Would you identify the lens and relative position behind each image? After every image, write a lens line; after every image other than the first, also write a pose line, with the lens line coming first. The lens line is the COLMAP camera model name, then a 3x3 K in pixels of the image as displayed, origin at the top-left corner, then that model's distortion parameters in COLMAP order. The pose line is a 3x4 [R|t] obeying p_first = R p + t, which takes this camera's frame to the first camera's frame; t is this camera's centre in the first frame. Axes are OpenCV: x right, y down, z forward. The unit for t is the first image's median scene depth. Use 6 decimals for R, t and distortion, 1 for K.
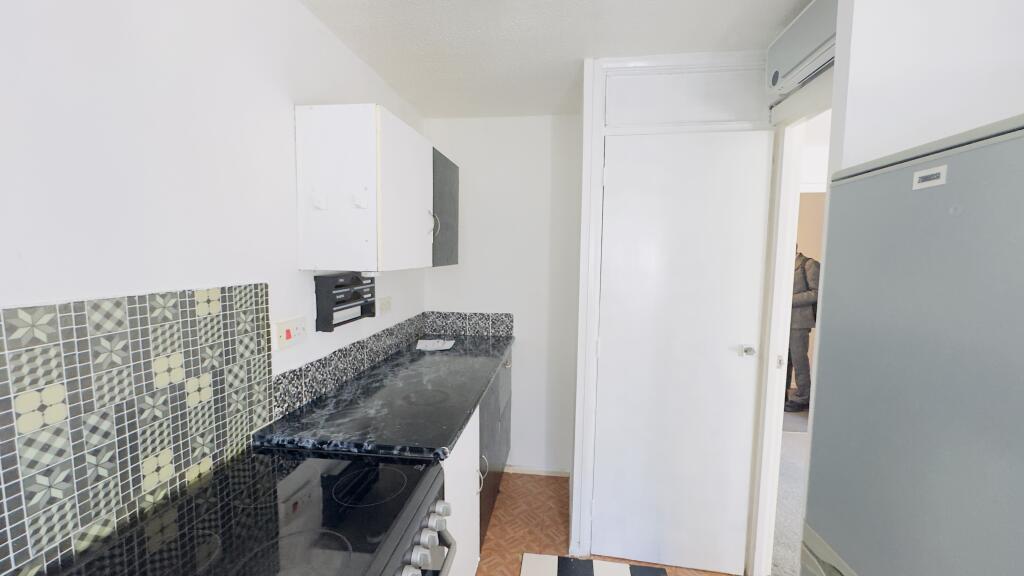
lens RADIAL K [[411.8, 0, 511.6], [0, 411.8, 288.1], [0, 0, 1]] dist [-0.000527, 0.000362]
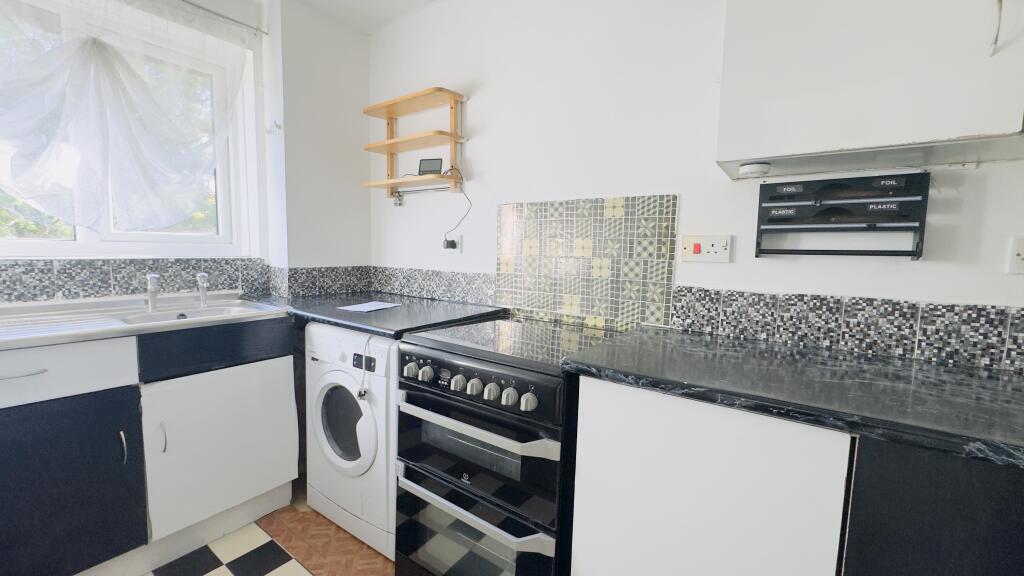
lens RADIAL K [[411.8, 0, 506.9], [0, 411.8, 287.3], [0, 0, 1]] dist [-0.000527, 0.000362]
pose [[-0.475023, 0.058343, -0.878037, 0.621473], [-0.105695, 0.986793, 0.122751, 0.153964], [0.873603, 0.151114, -0.462583, 1.259709]]
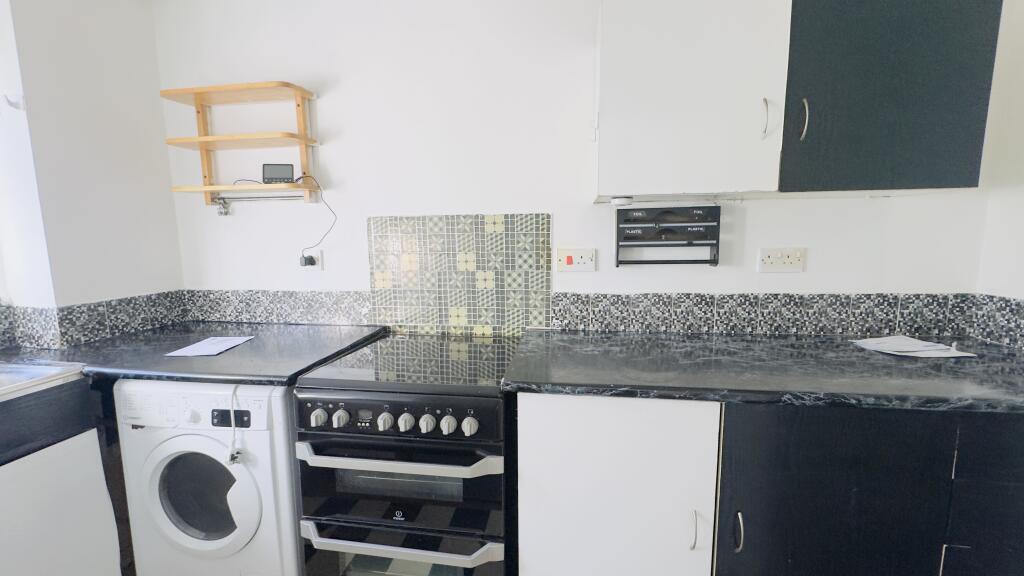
lens RADIAL K [[411.8, 0, 508.3], [0, 411.8, 289.0], [0, 0, 1]] dist [-0.000527, 0.000362]
pose [[-0.024853, 0.115816, -0.992960, 0.712878], [-0.075651, 0.990200, 0.117388, 0.082568], [0.996825, 0.078036, -0.015848, 1.005359]]
